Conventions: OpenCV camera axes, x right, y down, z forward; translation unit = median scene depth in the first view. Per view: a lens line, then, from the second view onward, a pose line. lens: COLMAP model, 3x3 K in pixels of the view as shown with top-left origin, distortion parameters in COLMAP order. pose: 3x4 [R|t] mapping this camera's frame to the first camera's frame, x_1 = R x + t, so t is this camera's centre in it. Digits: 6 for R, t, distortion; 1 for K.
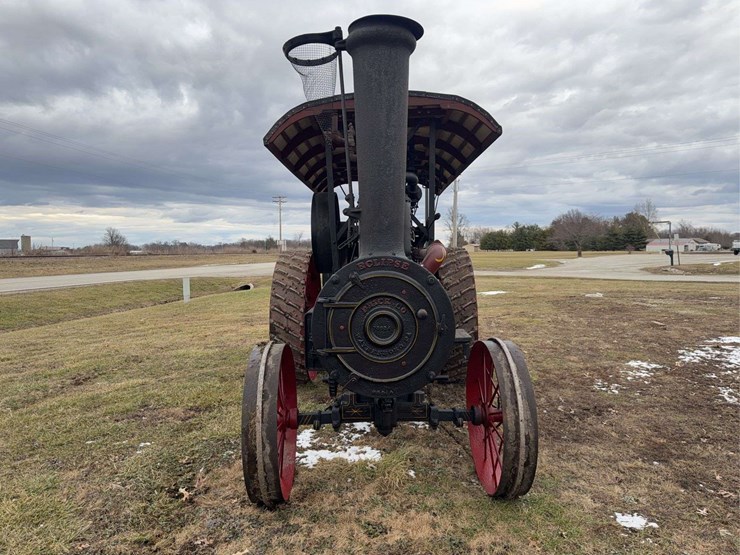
lens RADIAL K [[533.8, 0, 375.1], [0, 533.8, 279.7], [0, 0, 1]] dist [0.086234, -0.118693]
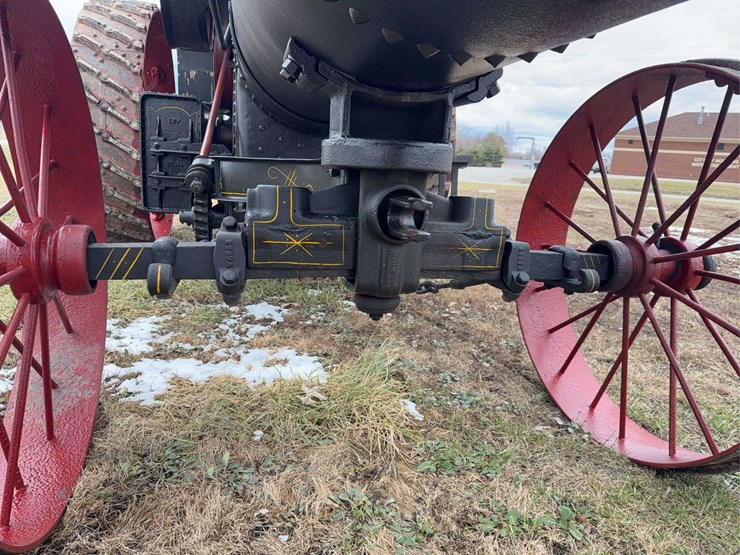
lens RADIAL K [[533.8, 0, 375.1], [0, 533.8, 279.7], [0, 0, 1]] dist [0.086234, -0.118693]
pose [[0.967654, 0.018040, 0.251636, -0.057681], [-0.059972, 0.985296, 0.159986, 0.178809], [-0.245050, -0.169902, 0.954507, 0.570290]]
